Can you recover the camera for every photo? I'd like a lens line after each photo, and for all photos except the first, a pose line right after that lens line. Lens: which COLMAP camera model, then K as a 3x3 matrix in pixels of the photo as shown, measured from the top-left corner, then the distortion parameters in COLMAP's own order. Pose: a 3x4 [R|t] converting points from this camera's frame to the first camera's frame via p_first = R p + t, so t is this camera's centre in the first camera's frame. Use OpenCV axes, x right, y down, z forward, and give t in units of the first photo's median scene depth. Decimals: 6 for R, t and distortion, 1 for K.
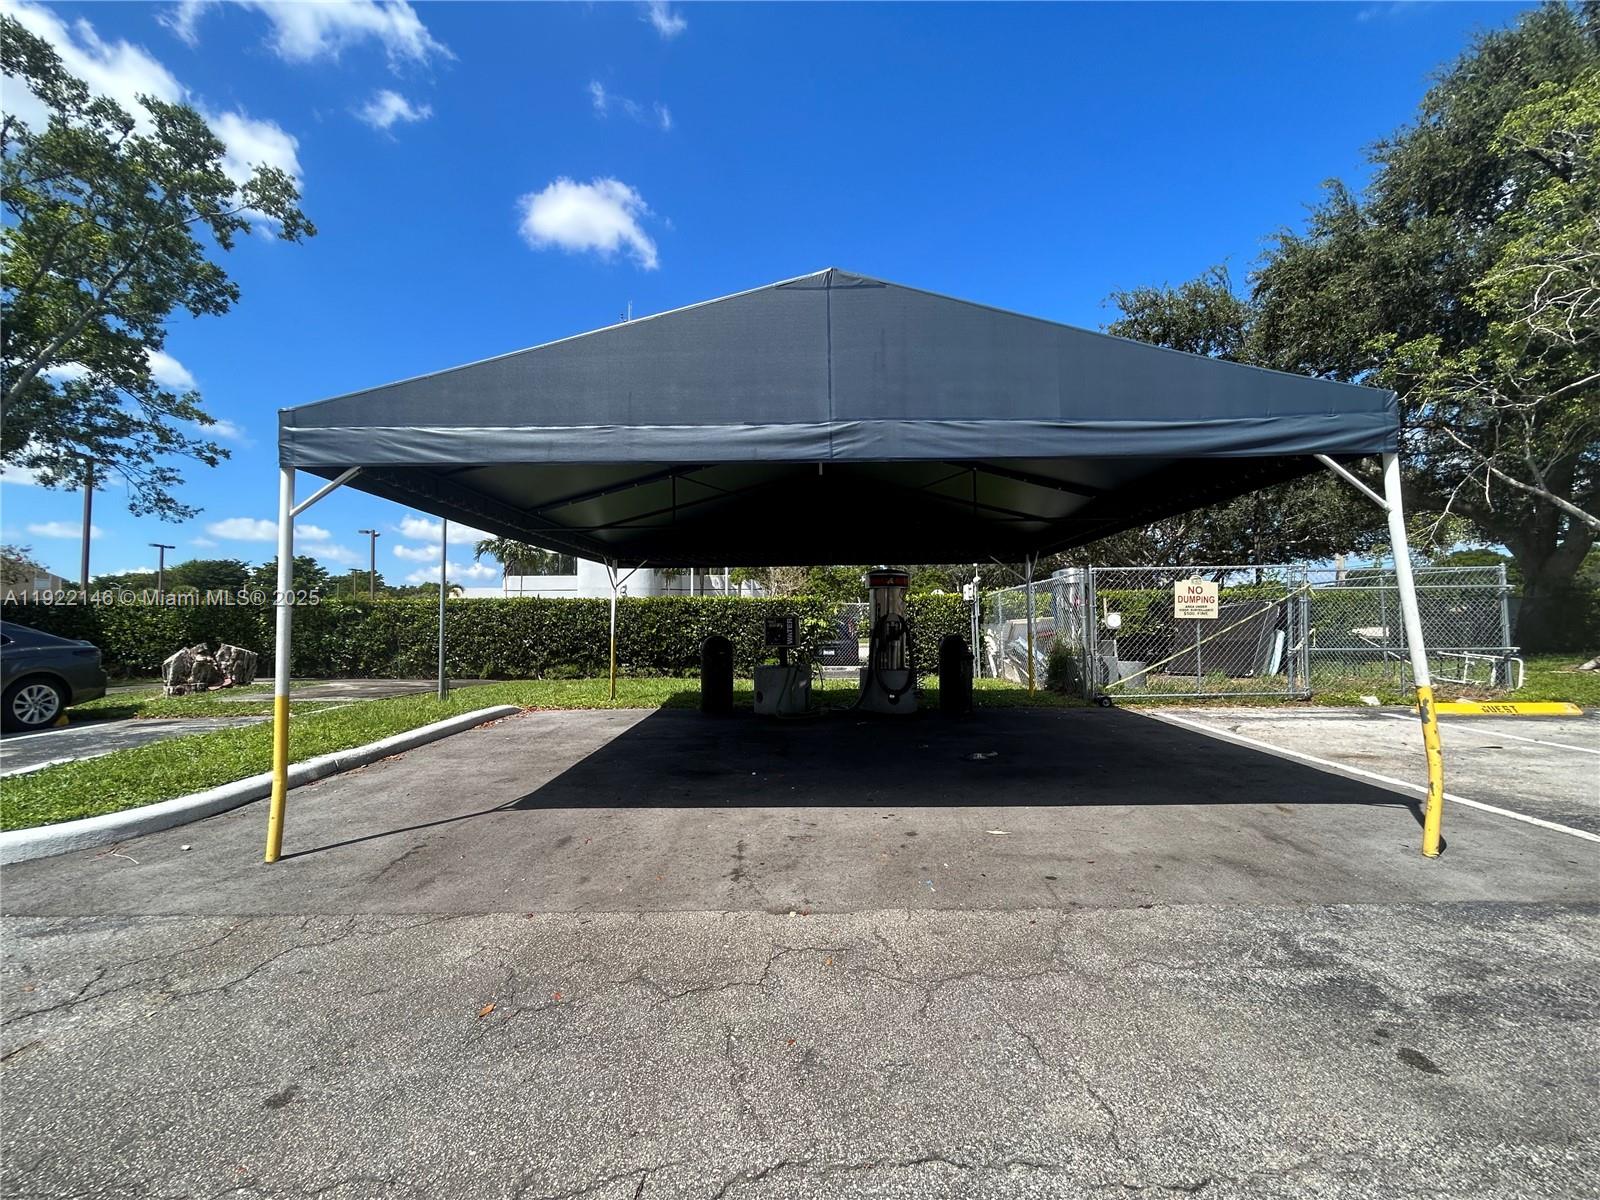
lens RADIAL K [[647.5, 0, 794.2], [0, 647.5, 612.5], [0, 0, 1]] dist [-0.001302, 0.000156]
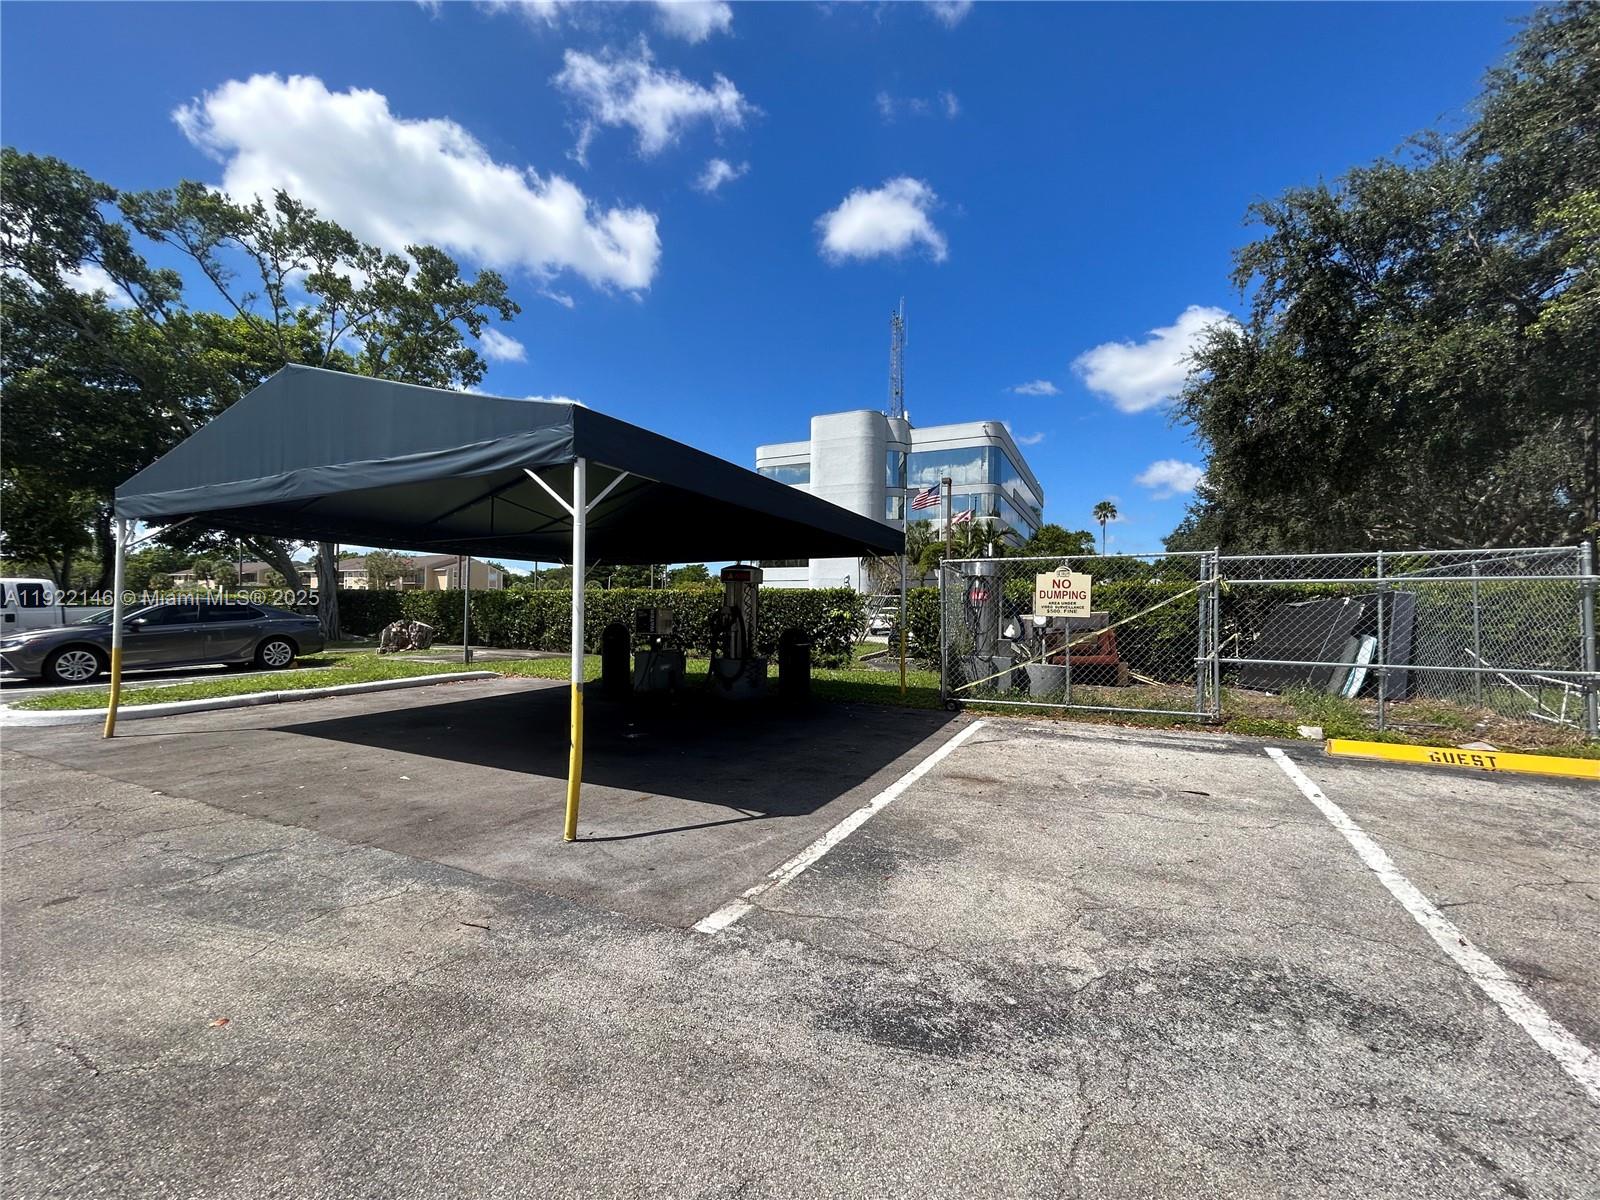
lens RADIAL K [[647.5, 0, 796.8], [0, 647.5, 592.9], [0, 0, 1]] dist [-0.001302, 0.000156]
pose [[0.907380, 0.007053, -0.420252, 0.467722], [-0.013299, 0.999840, -0.011934, -0.005878], [0.420101, 0.016418, 0.907329, 0.049393]]
